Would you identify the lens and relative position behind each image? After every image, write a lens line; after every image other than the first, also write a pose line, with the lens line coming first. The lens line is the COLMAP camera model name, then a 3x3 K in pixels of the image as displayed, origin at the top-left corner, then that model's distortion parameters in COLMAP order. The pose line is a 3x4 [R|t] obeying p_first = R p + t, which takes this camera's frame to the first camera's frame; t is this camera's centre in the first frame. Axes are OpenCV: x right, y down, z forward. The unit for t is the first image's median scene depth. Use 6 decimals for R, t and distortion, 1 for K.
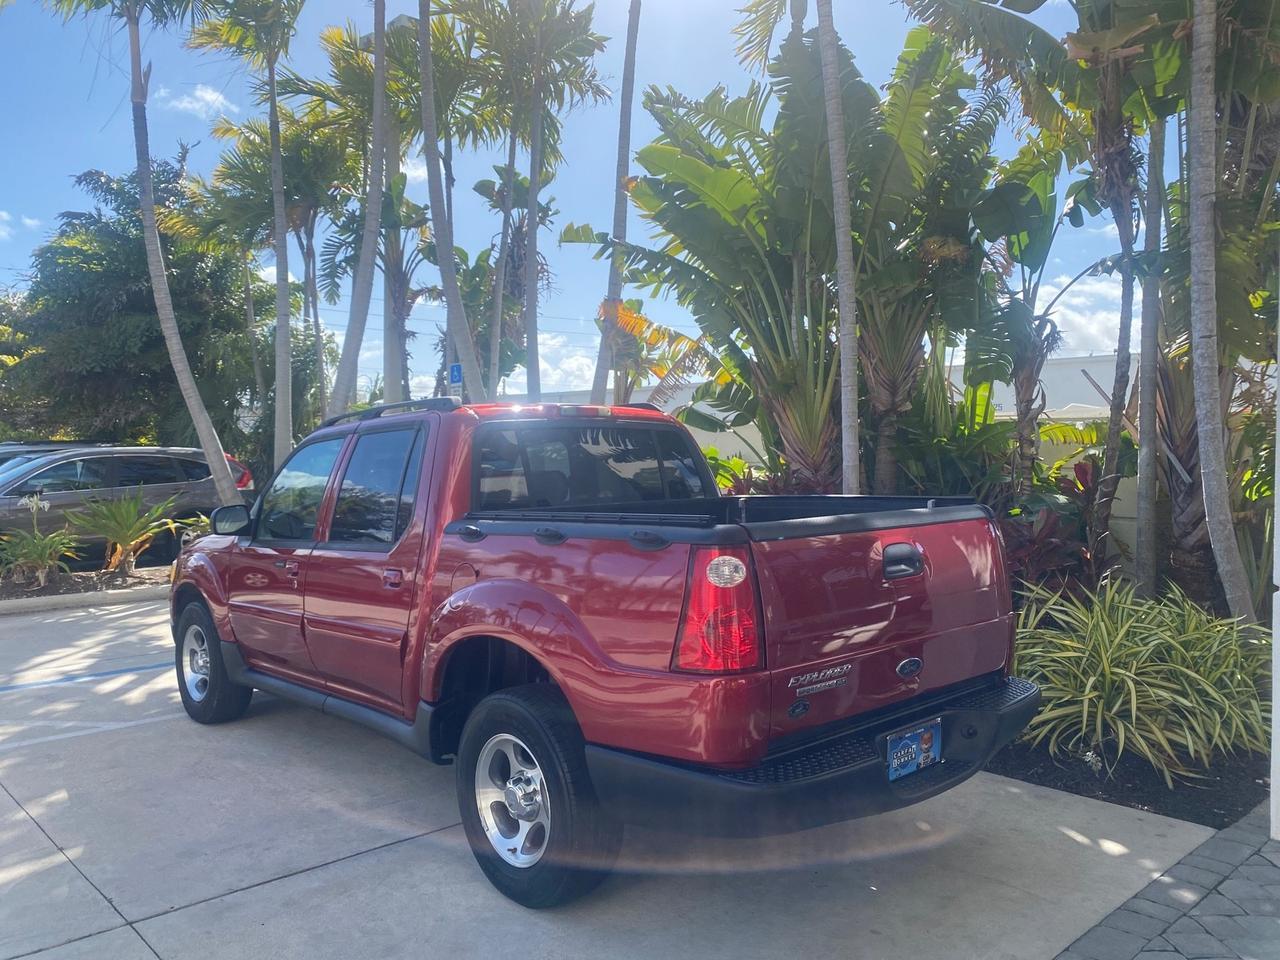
lens RADIAL K [[980.7, 0, 637.8], [0, 980.7, 475.0], [0, 0, 1]] dist [0.020991, -0.013858]
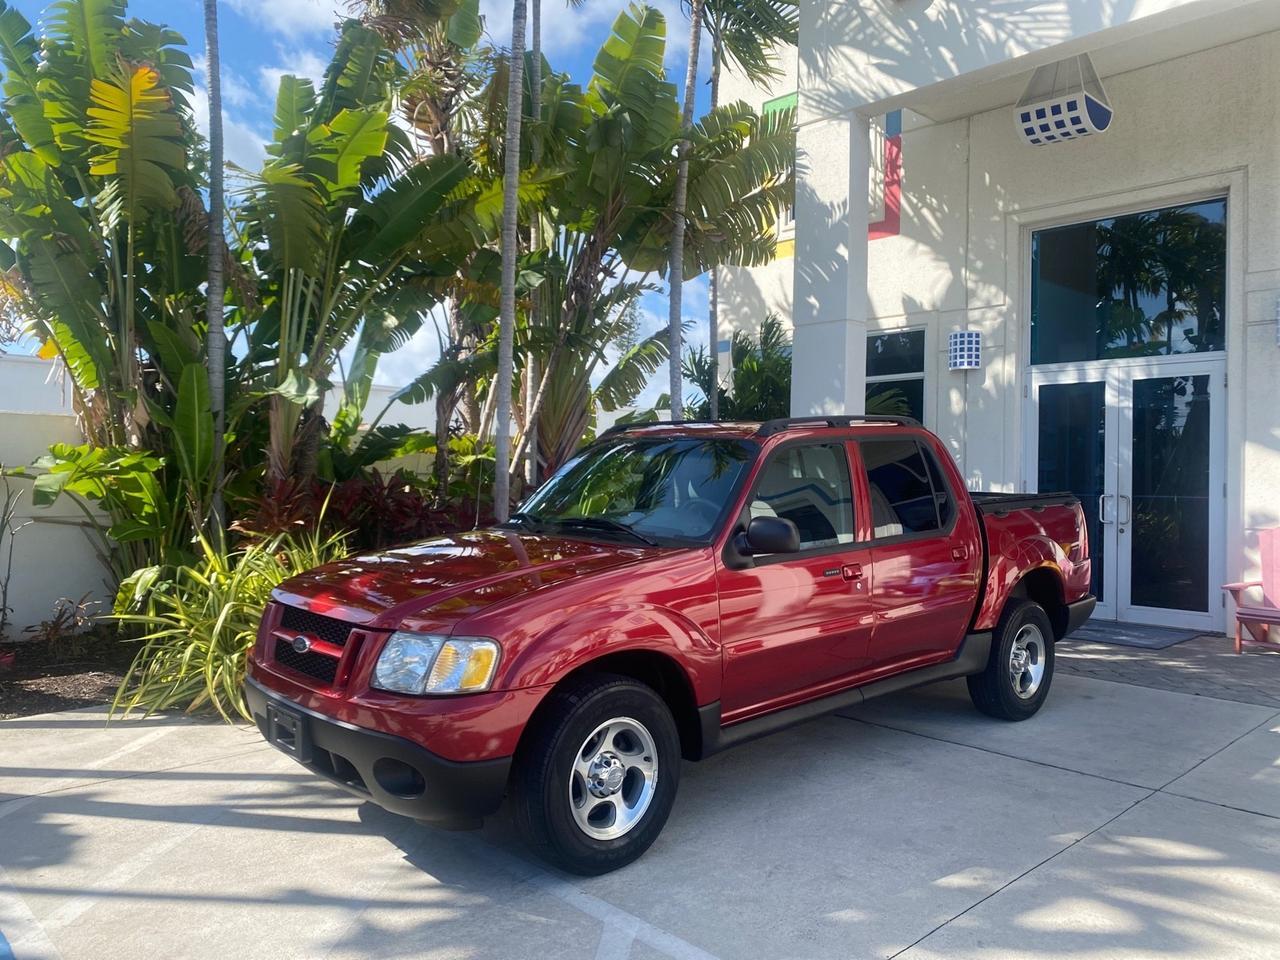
lens RADIAL K [[980.7, 0, 645.9], [0, 980.7, 474.4], [0, 0, 1]] dist [0.020991, -0.013858]
pose [[-0.013862, 0.001255, 0.999903, -1.193160], [0.013828, 0.999904, -0.001063, -0.004646], [-0.999808, 0.013812, -0.013878, 1.085847]]
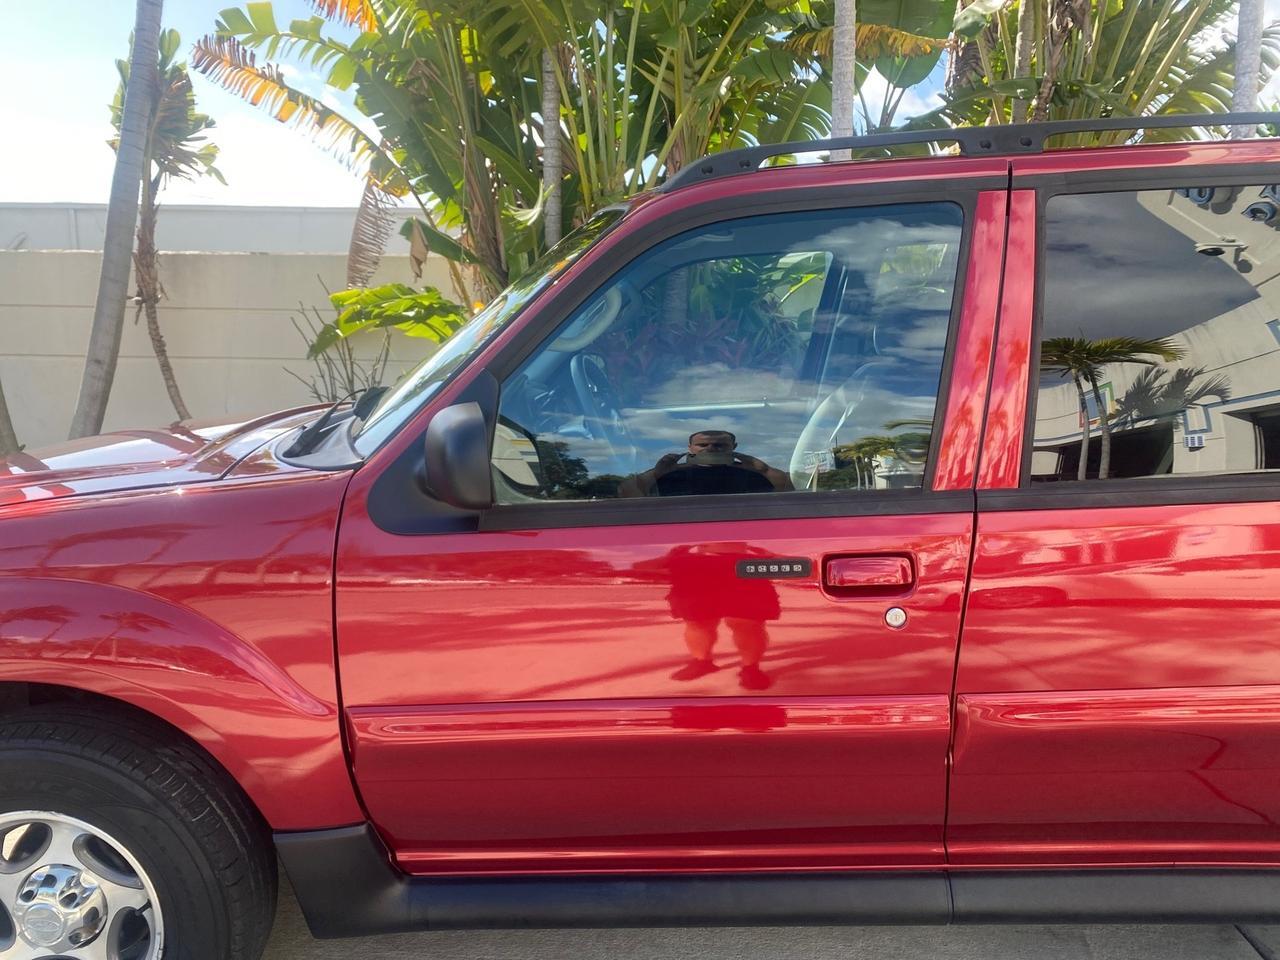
lens RADIAL K [[980.7, 0, 636.5], [0, 980.7, 468.9], [0, 0, 1]] dist [0.020991, -0.013858]
pose [[0.695667, -0.103600, 0.710854, -0.577835], [0.009888, 0.990833, 0.134728, 0.009843], [-0.718296, -0.086697, 0.690315, 0.731863]]
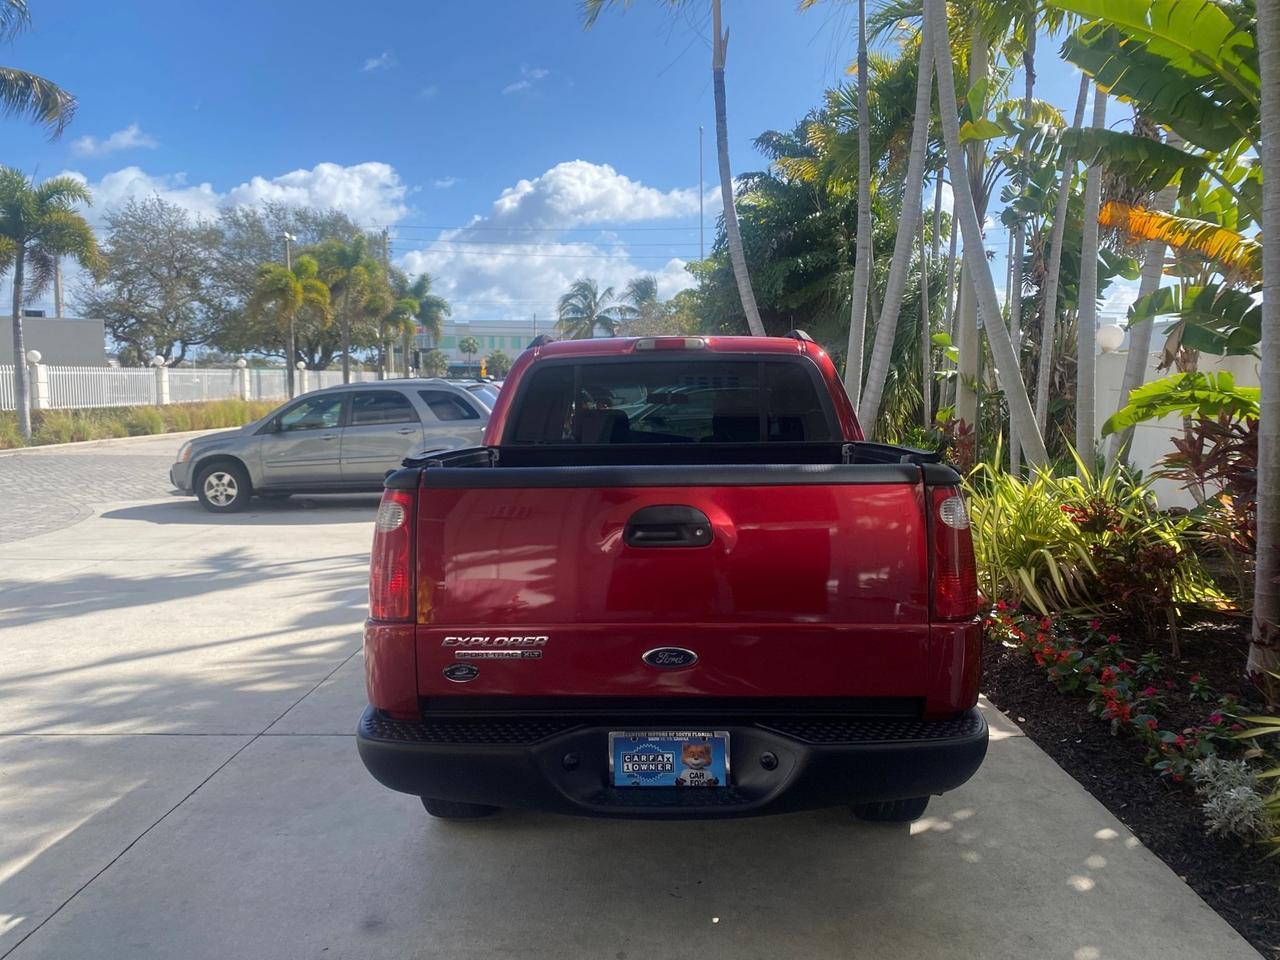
lens RADIAL K [[980.7, 0, 640.1], [0, 980.7, 467.6], [0, 0, 1]] dist [0.020991, -0.013858]
pose [[0.721272, 0.058040, -0.690216, 0.485081], [-0.013296, 0.997460, 0.069982, -0.009895], [0.692524, -0.041299, 0.720211, 0.247802]]
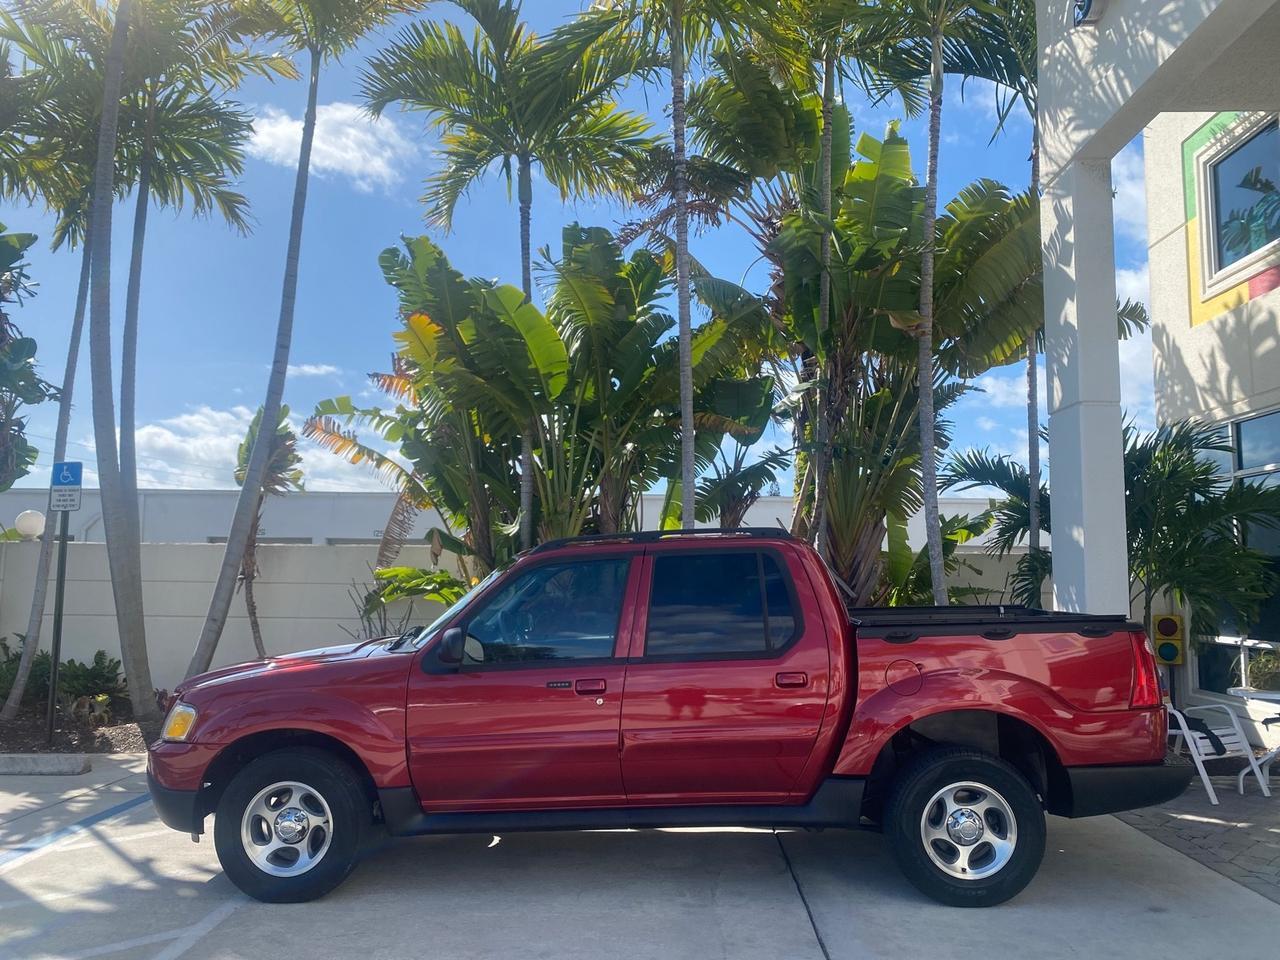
lens RADIAL K [[980.7, 0, 642.1], [0, 980.7, 471.0], [0, 0, 1]] dist [0.020991, -0.013858]
pose [[0.696097, 0.085426, 0.712847, -0.939380], [0.009663, 0.991691, -0.128278, 0.004154], [-0.717882, 0.096182, 0.689488, 0.213577]]
